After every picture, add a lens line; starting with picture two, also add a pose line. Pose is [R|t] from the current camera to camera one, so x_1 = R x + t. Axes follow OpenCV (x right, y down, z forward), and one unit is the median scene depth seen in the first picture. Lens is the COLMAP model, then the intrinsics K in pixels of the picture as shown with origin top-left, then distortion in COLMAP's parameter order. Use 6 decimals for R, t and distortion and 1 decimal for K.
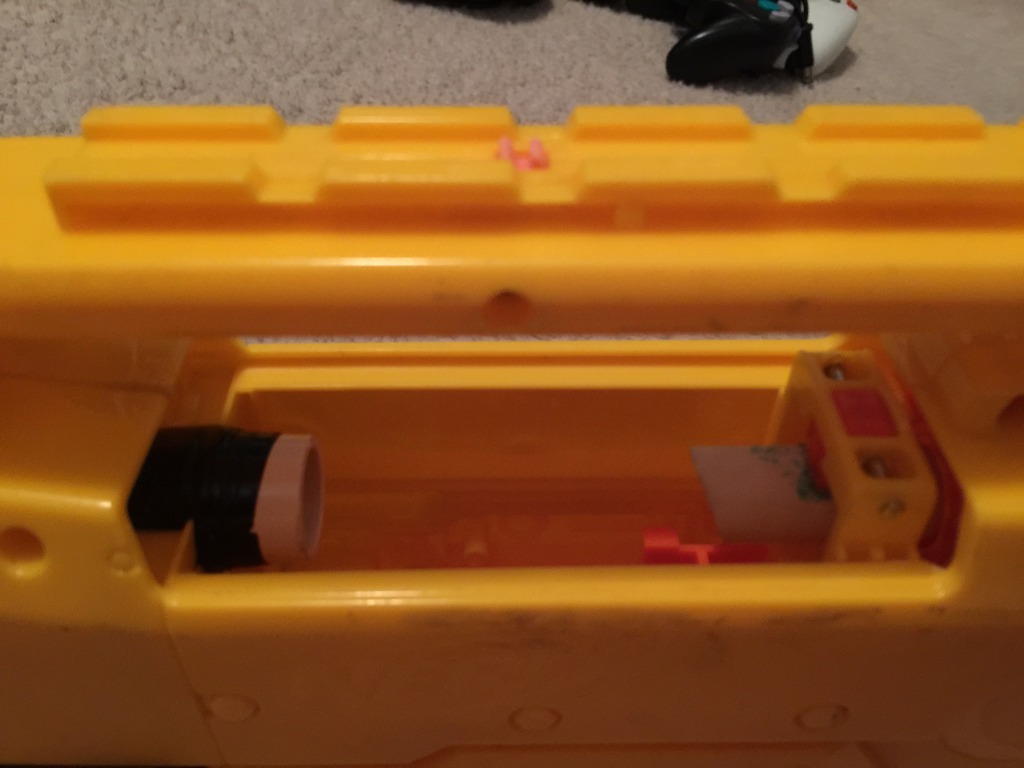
lens RADIAL K [[908.6, 0, 512.0], [0, 908.6, 384.0], [0, 0, 1]] dist [0.072566, -0.164553]
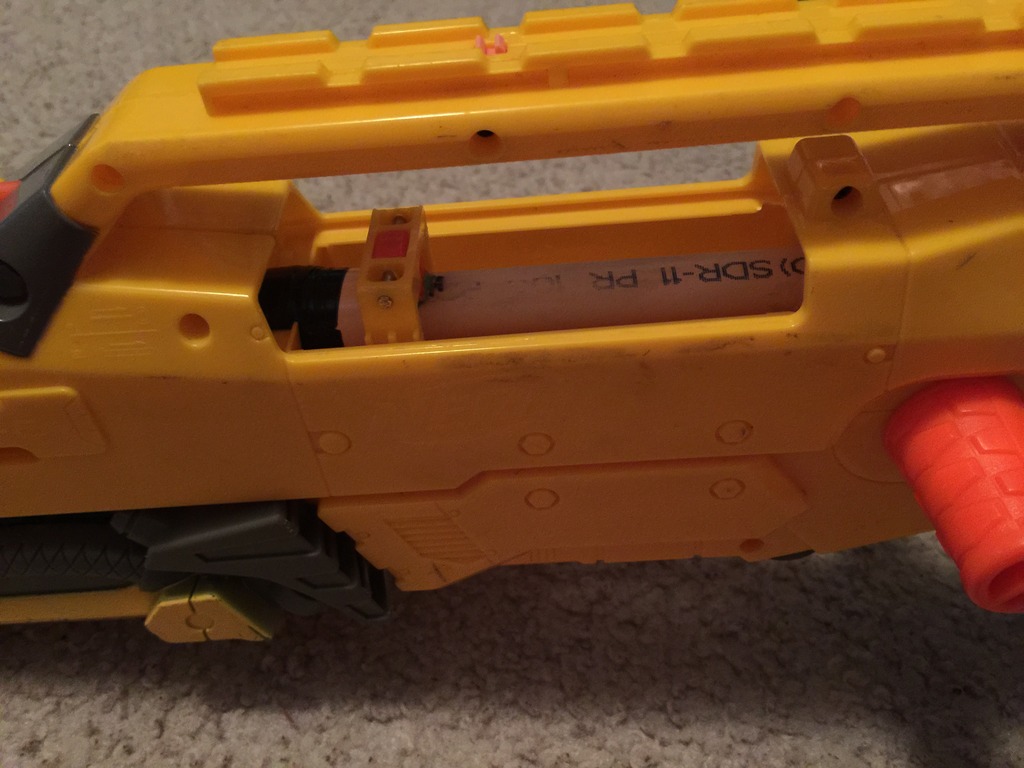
lens RADIAL K [[908.6, 0, 512.0], [0, 908.6, 384.0], [0, 0, 1]] dist [0.072566, -0.164553]
pose [[0.995629, -0.062262, -0.069614, 0.094983], [0.066175, 0.996270, 0.055386, 0.186064], [0.065906, -0.059750, 0.996035, -0.454092]]
